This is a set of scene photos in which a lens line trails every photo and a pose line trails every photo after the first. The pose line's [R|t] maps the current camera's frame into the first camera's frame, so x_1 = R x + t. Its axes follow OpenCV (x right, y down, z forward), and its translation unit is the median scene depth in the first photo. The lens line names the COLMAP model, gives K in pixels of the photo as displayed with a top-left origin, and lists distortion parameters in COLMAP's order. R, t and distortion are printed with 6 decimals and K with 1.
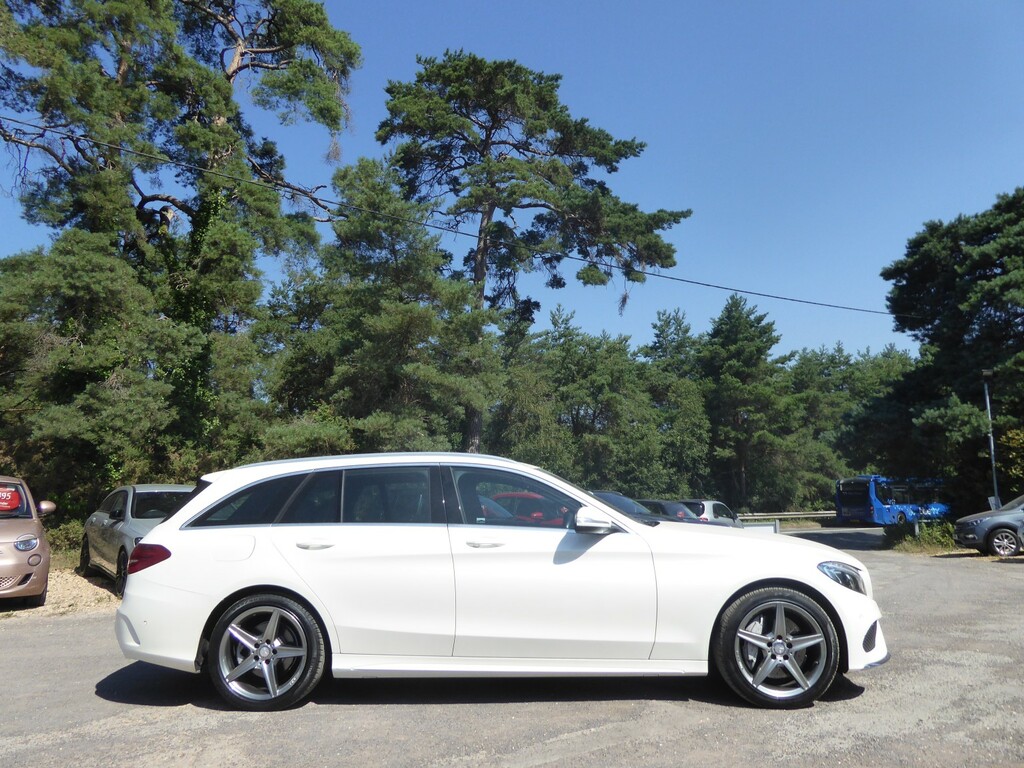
lens RADIAL K [[745.2, 0, 515.5], [0, 745.2, 378.9], [0, 0, 1]] dist [-0.012534, -0.008961]
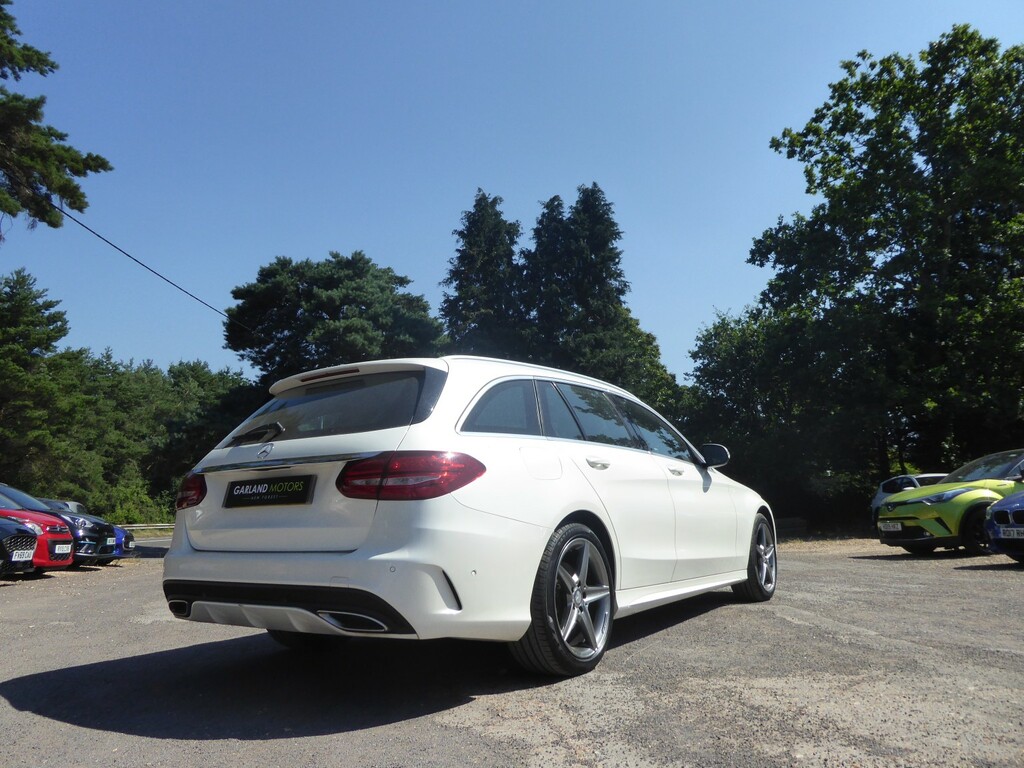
lens RADIAL K [[745.2, 0, 513.5], [0, 745.2, 387.2], [0, 0, 1]] dist [-0.012534, -0.008961]
pose [[0.525486, 0.148526, 0.837738, -0.175186], [-0.132876, 0.986889, -0.091621, 0.038900], [-0.840362, -0.063170, 0.538332, 0.108621]]
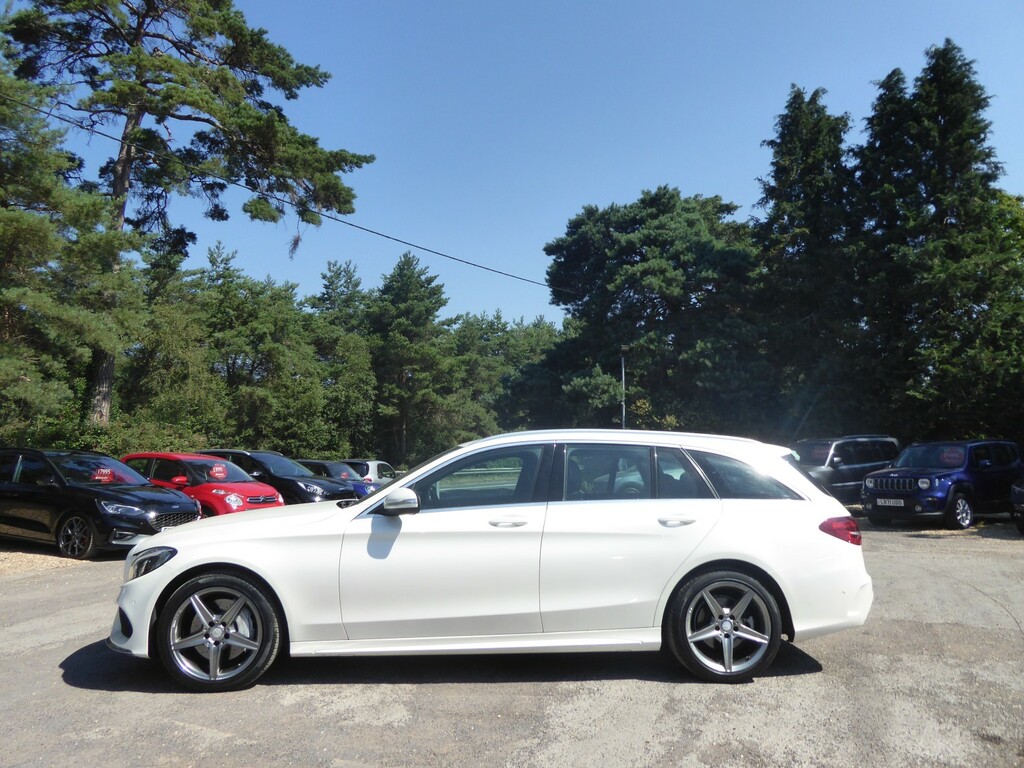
lens RADIAL K [[745.2, 0, 516.8], [0, 745.2, 381.2], [0, 0, 1]] dist [-0.012534, -0.008961]
pose [[0.899908, 0.045579, 0.433691, 0.001335], [-0.073059, 0.996224, 0.046900, 0.001006], [-0.429916, -0.073891, 0.899840, 0.044503]]
